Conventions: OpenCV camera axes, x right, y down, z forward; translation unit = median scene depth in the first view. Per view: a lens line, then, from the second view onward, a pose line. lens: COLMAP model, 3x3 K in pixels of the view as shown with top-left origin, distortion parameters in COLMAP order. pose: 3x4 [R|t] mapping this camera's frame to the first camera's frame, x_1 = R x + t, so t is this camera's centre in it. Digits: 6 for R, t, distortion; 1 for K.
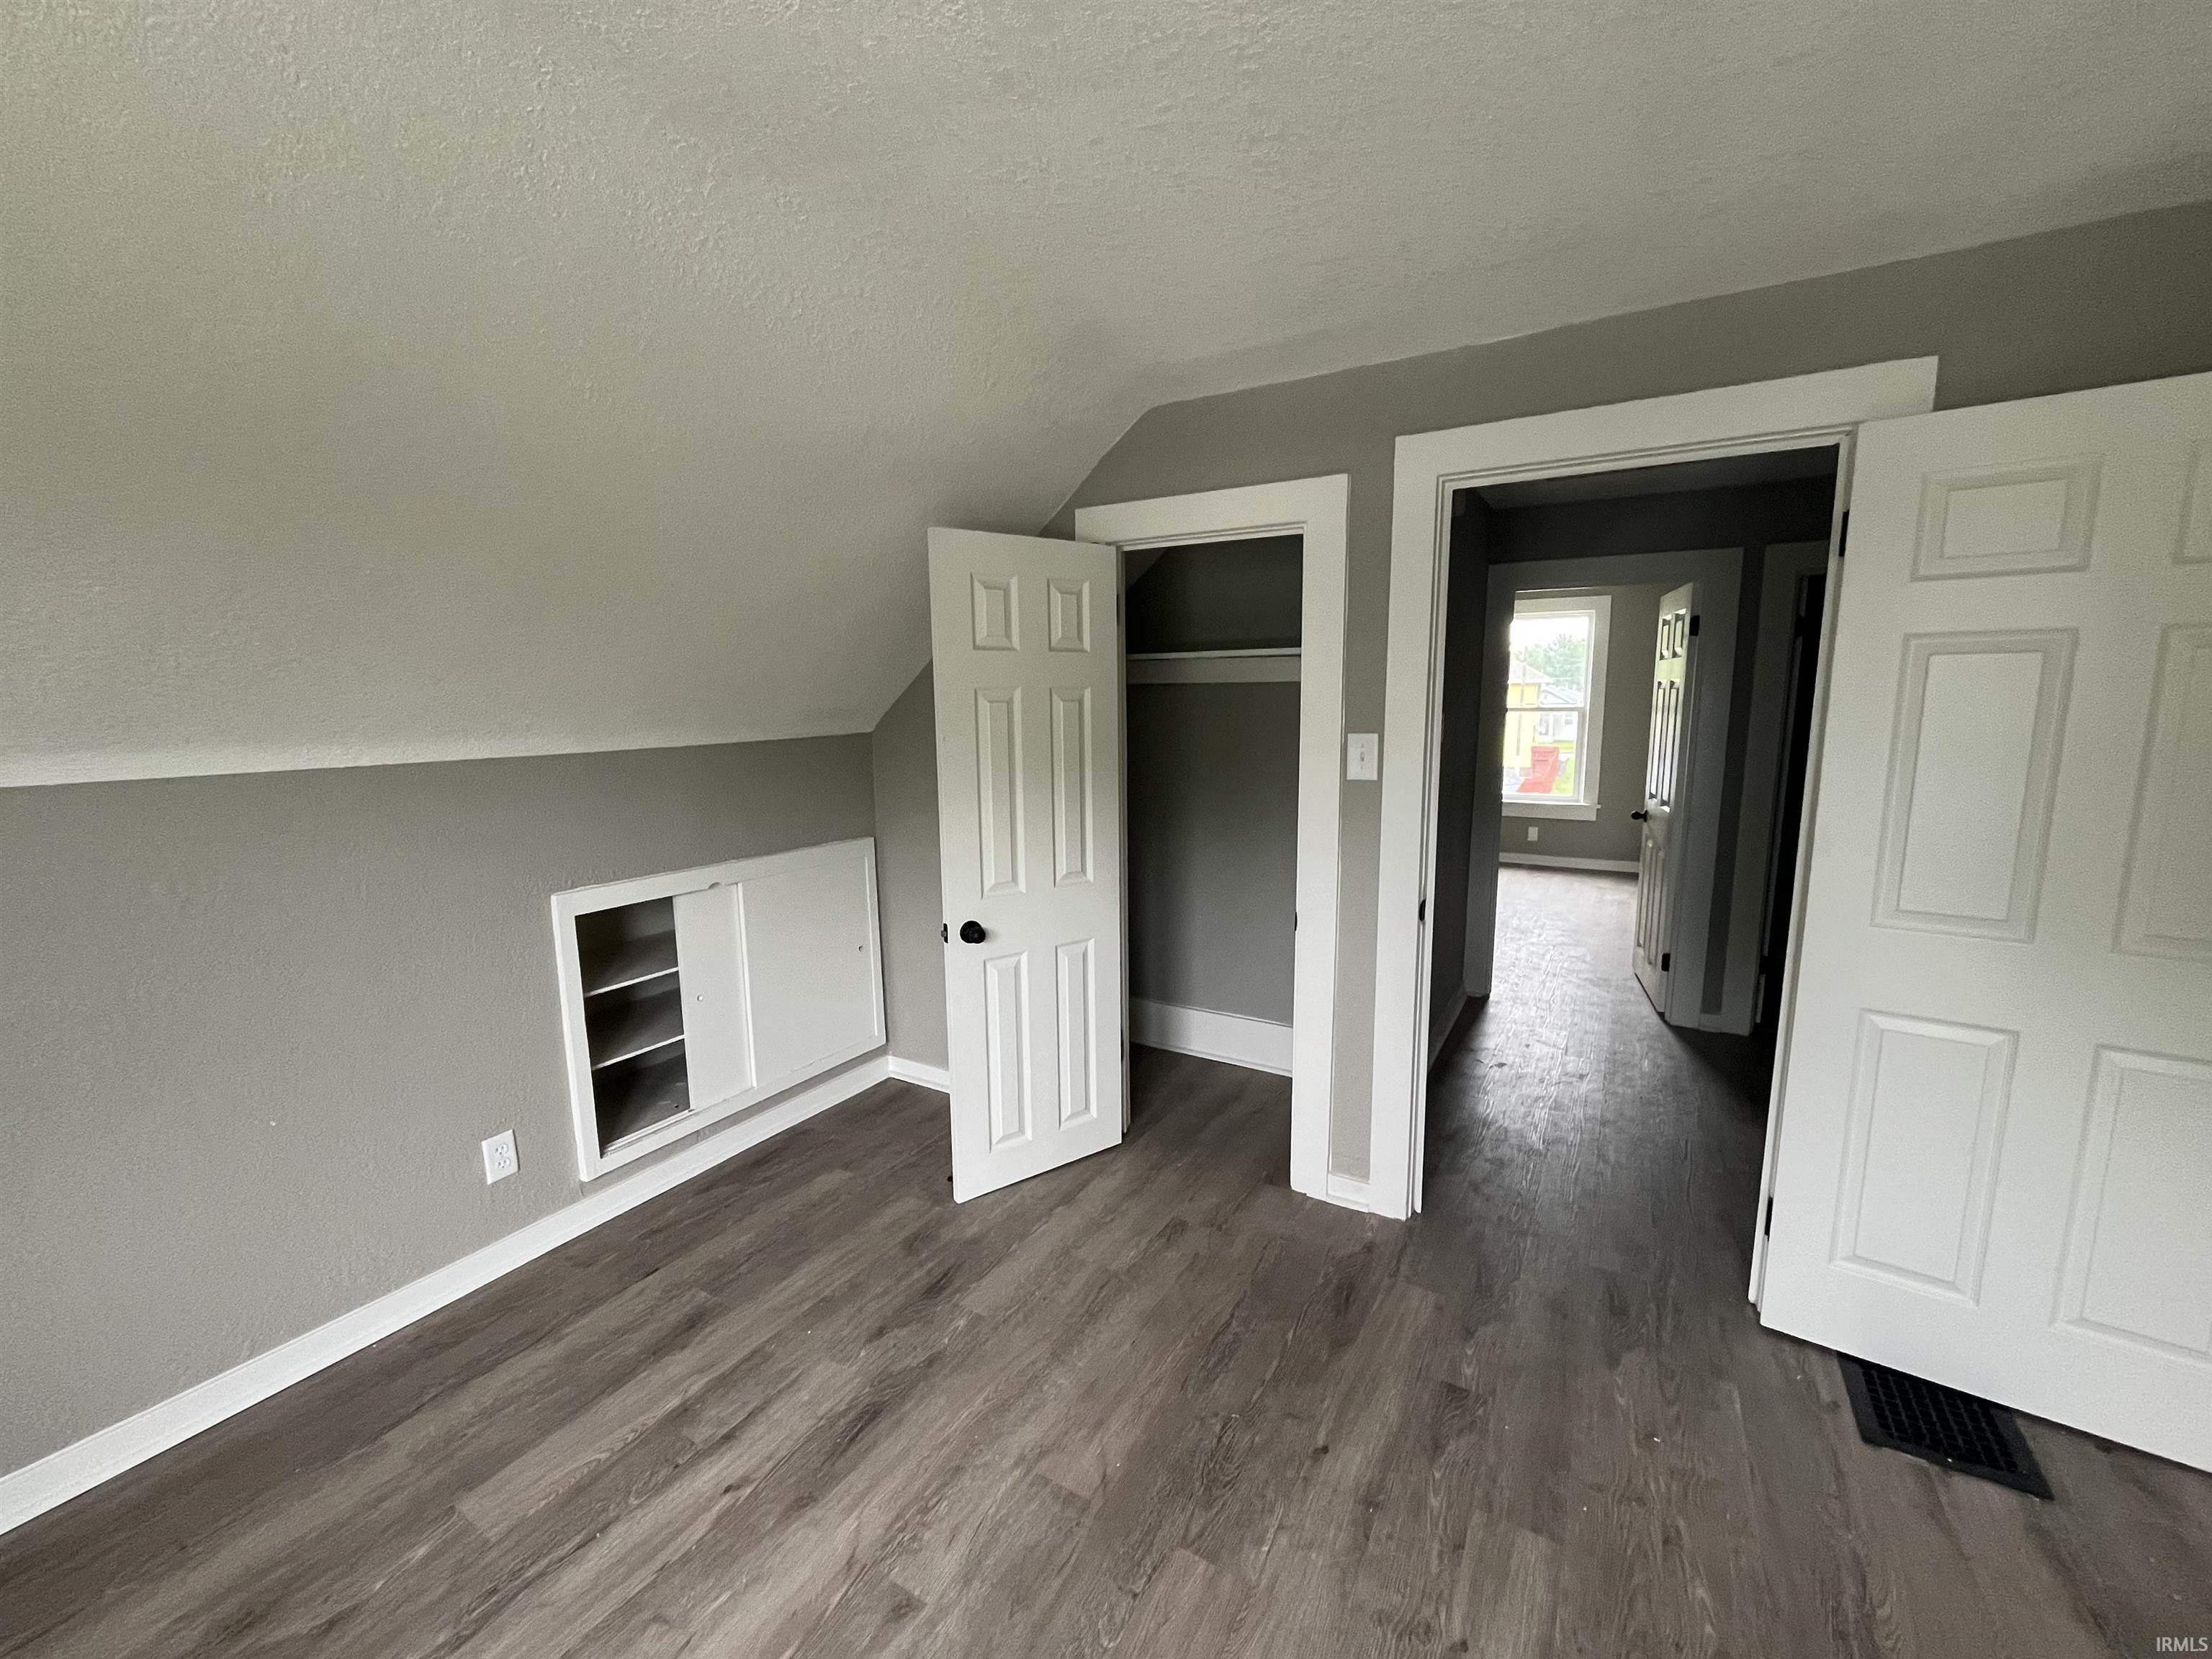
lens RADIAL K [[896.7, 0, 1106.0], [0, 896.7, 829.5], [0, 0, 1]] dist [-0.000194, 0.000081]
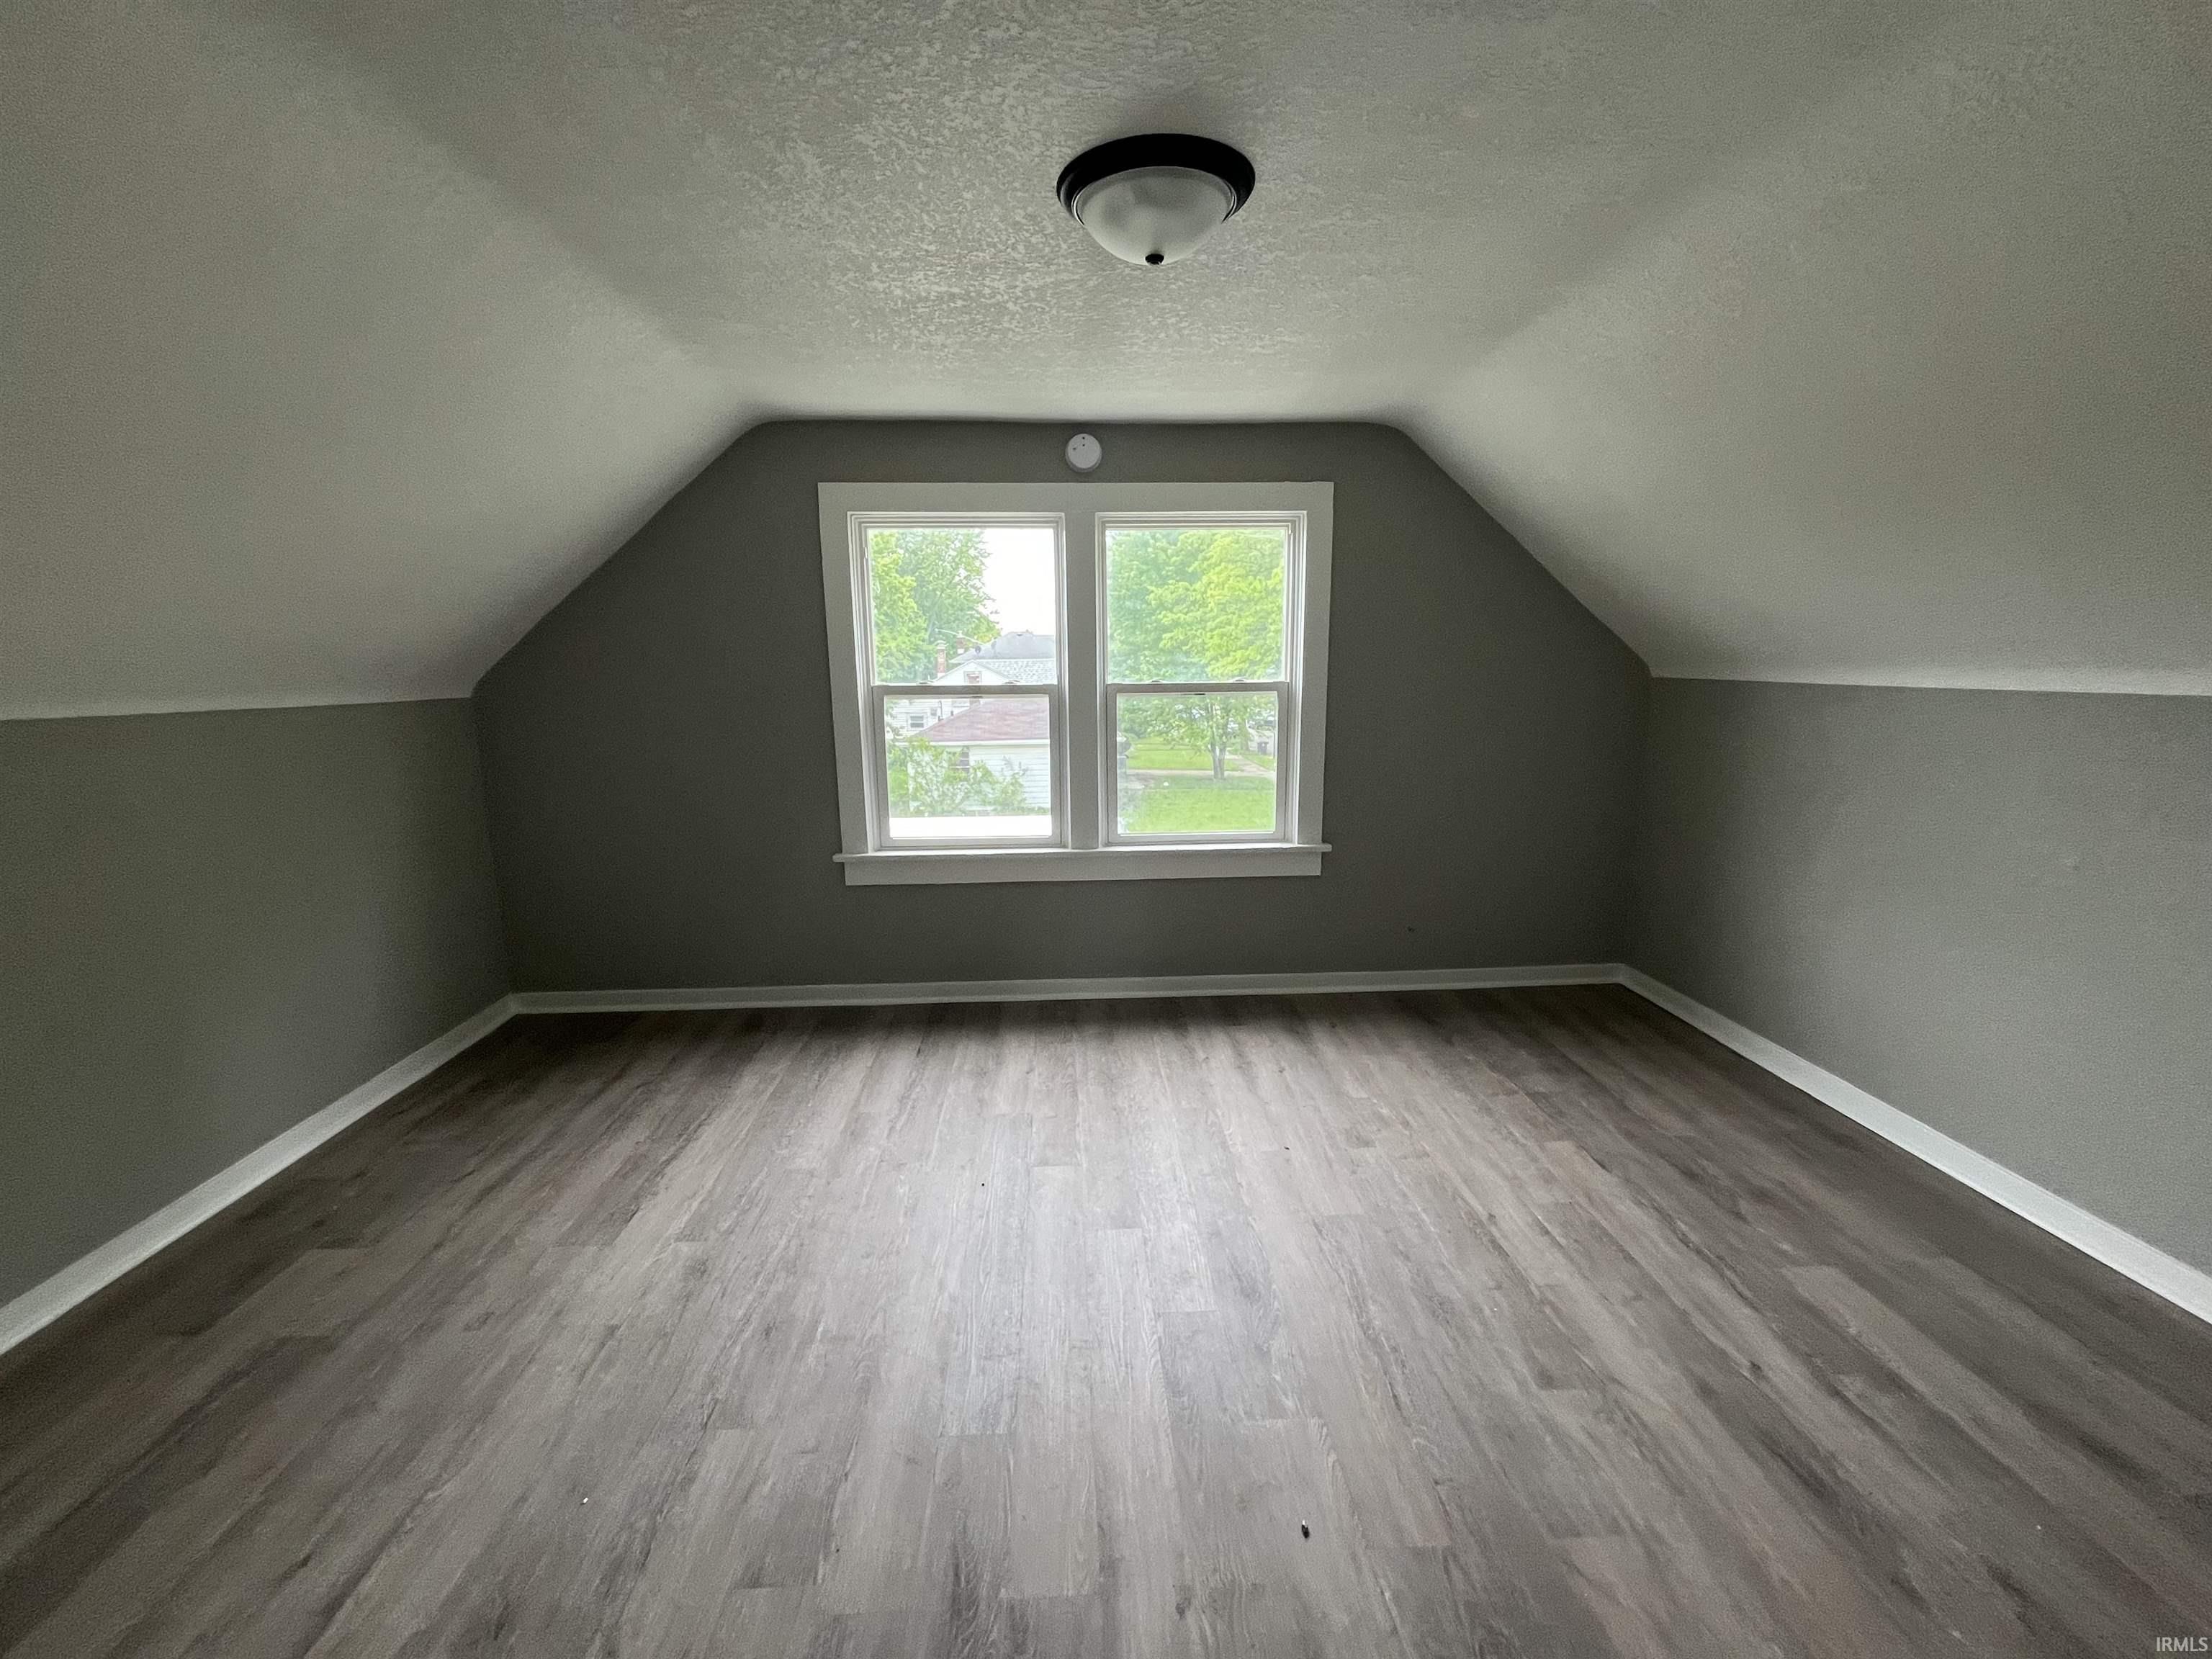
lens RADIAL K [[896.7, 0, 1106.0], [0, 896.7, 829.5], [0, 0, 1]] dist [-0.000194, 0.000081]
pose [[-0.828309, 0.122790, -0.546651, 0.754278], [-0.066801, 0.947084, 0.313956, -0.170260], [0.556275, 0.296570, -0.776276, 1.228904]]
